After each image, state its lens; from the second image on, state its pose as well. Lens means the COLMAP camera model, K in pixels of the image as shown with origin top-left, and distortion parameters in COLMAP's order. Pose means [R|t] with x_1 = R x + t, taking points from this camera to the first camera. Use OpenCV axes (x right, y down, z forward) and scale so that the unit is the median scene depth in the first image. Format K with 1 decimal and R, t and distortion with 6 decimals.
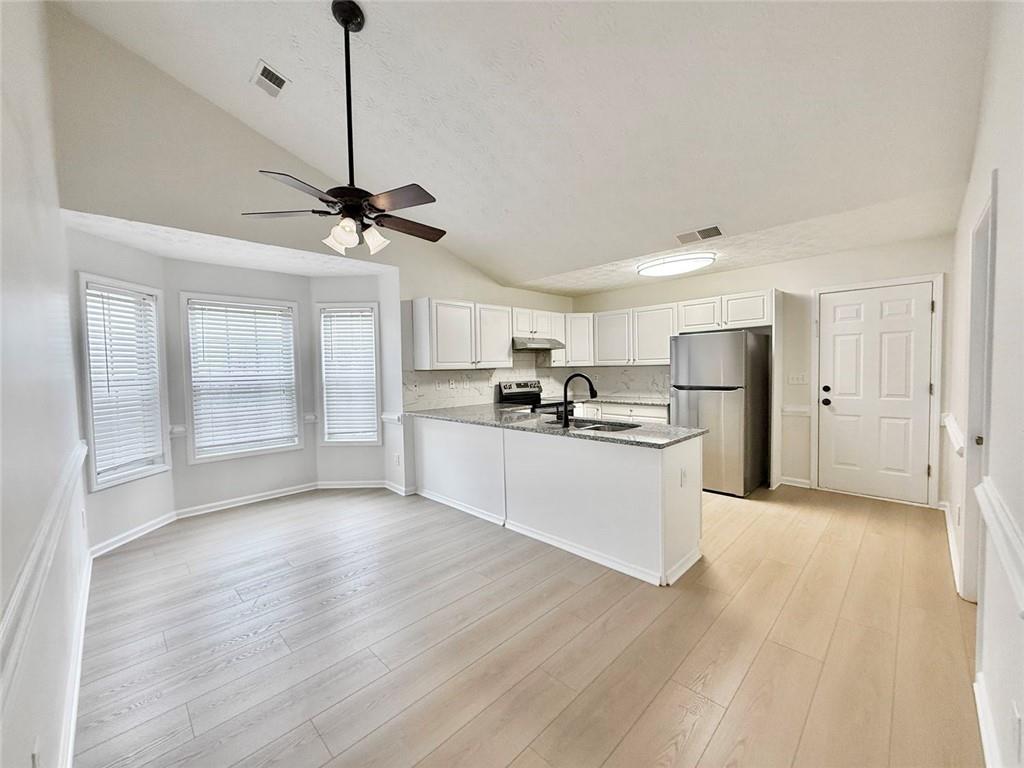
lens RADIAL K [[406.3, 0, 514.9], [0, 406.3, 381.6], [0, 0, 1]] dist [0.000534, 0.000343]
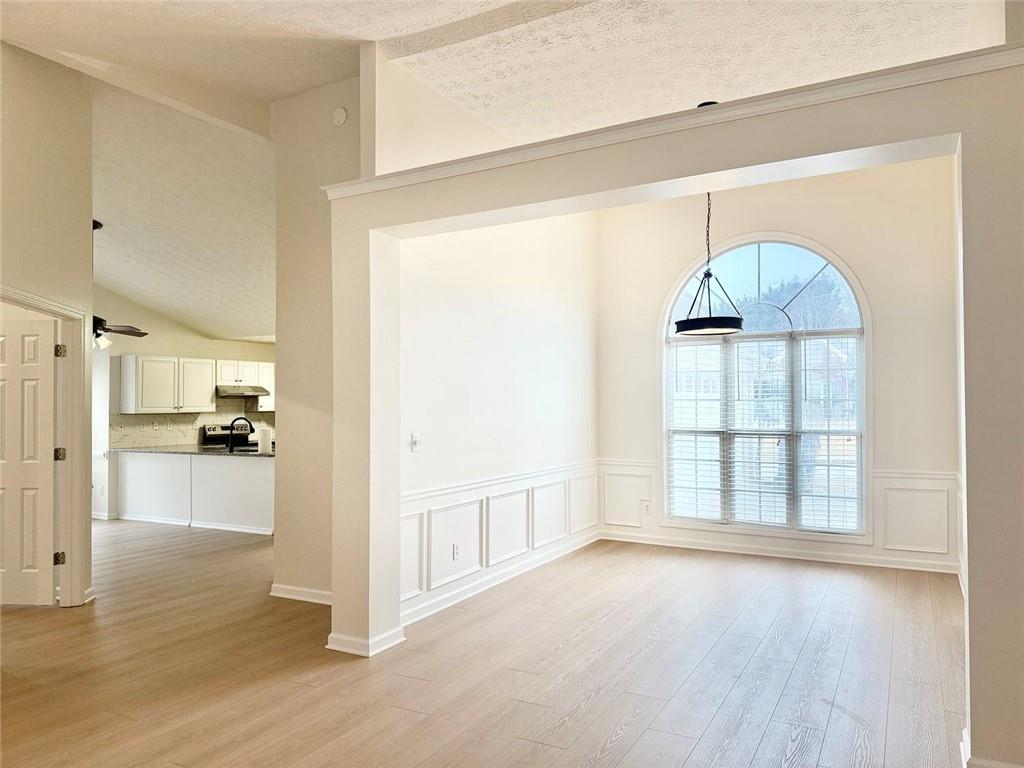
lens RADIAL K [[711.0, 0, 516.6], [0, 711.0, 387.8], [0, 0, 1]] dist [0.024619, -0.036457]
pose [[0.959552, 0.019208, 0.280874, 0.254068], [-0.001154, 0.997930, -0.064303, 0.026783], [-0.281527, 0.061378, 0.957588, -1.221903]]
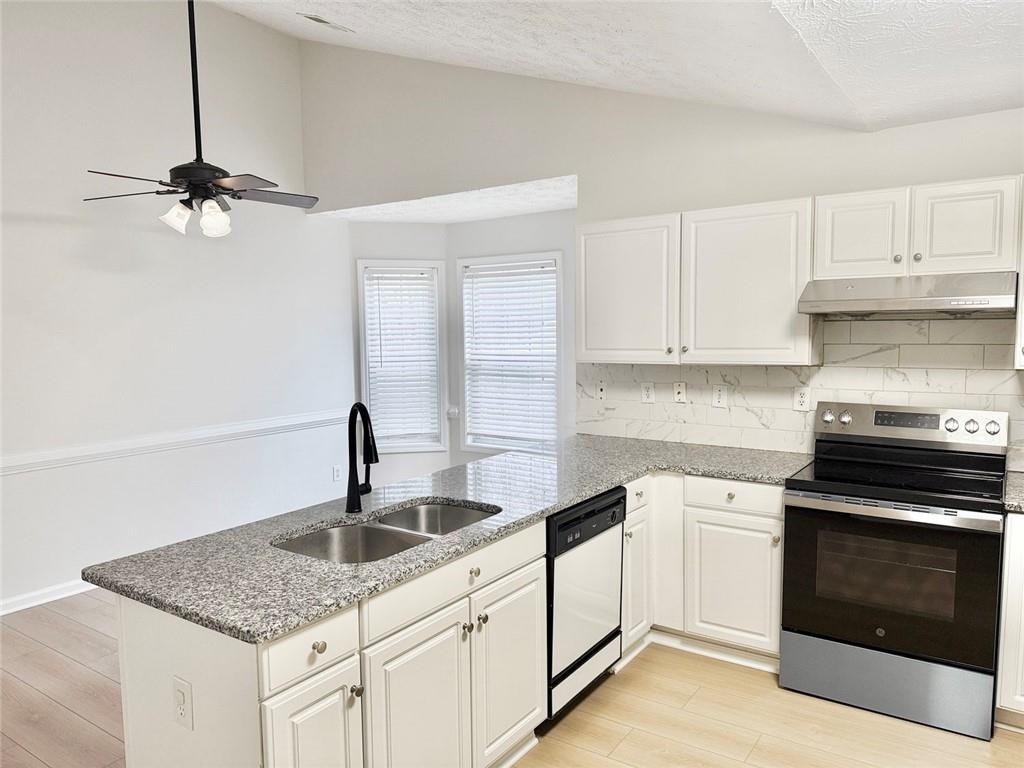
lens RADIAL K [[711.0, 0, 514.8], [0, 711.0, 383.5], [0, 0, 1]] dist [0.024619, -0.036457]
pose [[0.179962, 0.093805, -0.979191, 0.604196], [-0.027546, 0.995533, 0.090308, -0.072674], [0.983288, 0.010721, 0.181742, 0.656792]]
